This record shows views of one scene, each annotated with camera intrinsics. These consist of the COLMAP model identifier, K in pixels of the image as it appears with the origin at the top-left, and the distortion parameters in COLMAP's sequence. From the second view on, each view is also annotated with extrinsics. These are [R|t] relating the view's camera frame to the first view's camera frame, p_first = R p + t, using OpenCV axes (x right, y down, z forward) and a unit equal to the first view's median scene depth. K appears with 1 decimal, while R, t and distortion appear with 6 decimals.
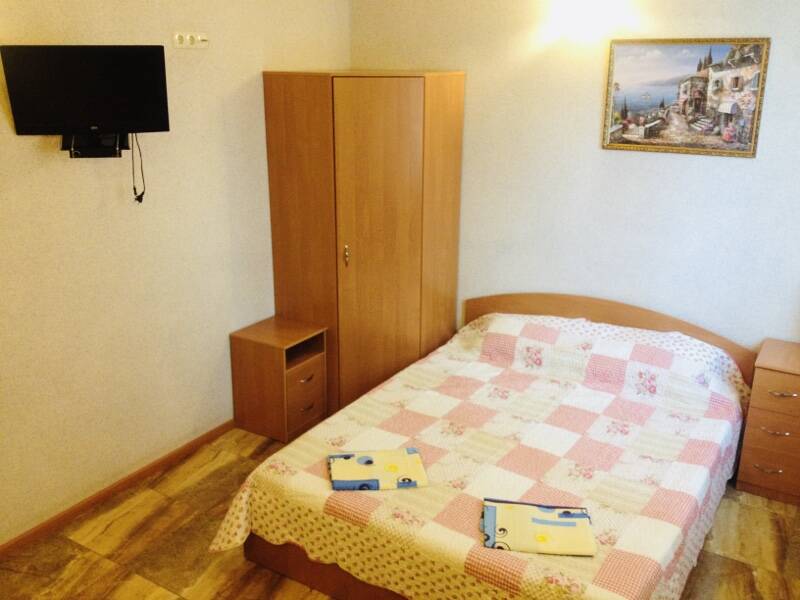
lens RADIAL K [[766.2, 0, 405.3], [0, 766.2, 303.8], [0, 0, 1]] dist [0.162817, -0.403985]
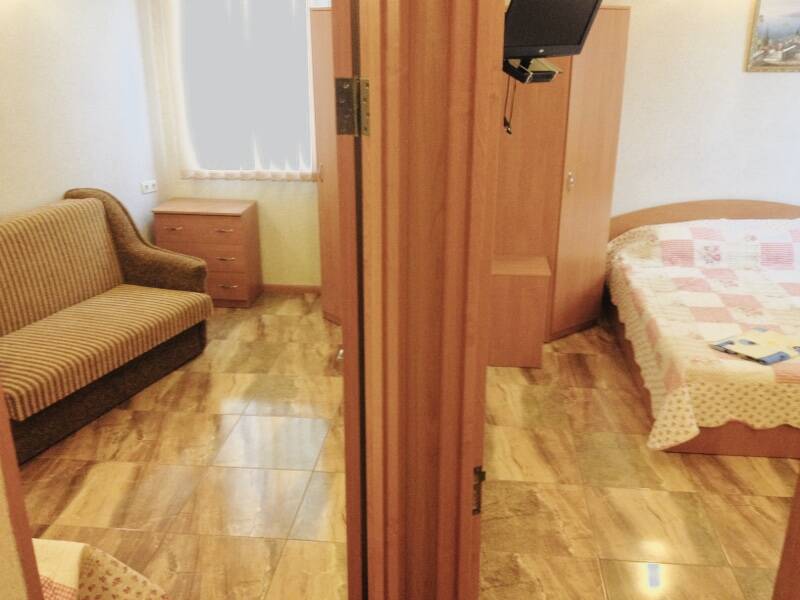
lens RADIAL K [[773.0, 0, 386.0], [0, 773.0, 311.2], [0, 0, 1]] dist [0.095790, -0.214468]
pose [[0.897246, -0.159884, 0.411567, -0.880981], [0.143047, 0.987121, 0.071620, -0.000631], [-0.417717, -0.005387, 0.908561, 0.155980]]
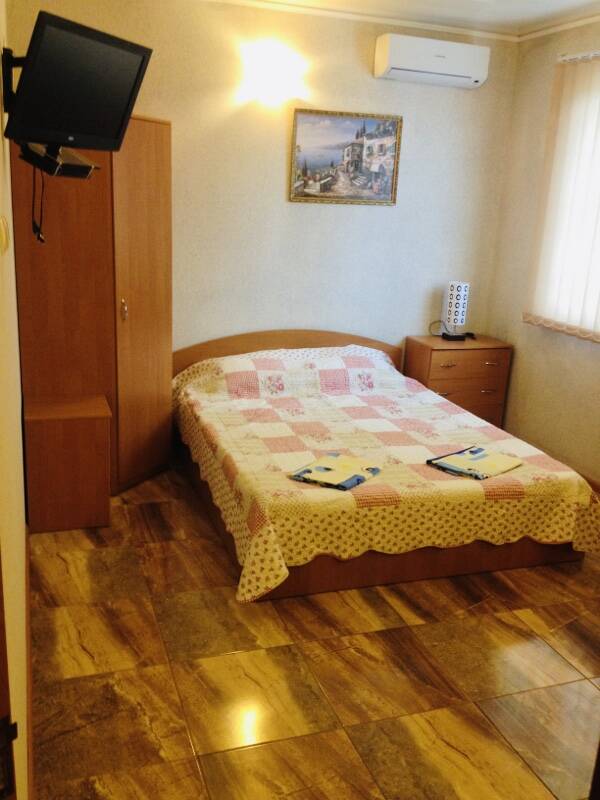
lens RADIAL K [[766.2, 0, 295.3], [0, 766.2, 399.0], [0, 0, 1]] dist [0.162817, -0.403985]
pose [[0.622687, -0.177927, 0.761973, -0.780993], [0.198820, 0.977821, 0.065853, 0.024648], [-0.756790, 0.110489, 0.644252, 0.285080]]
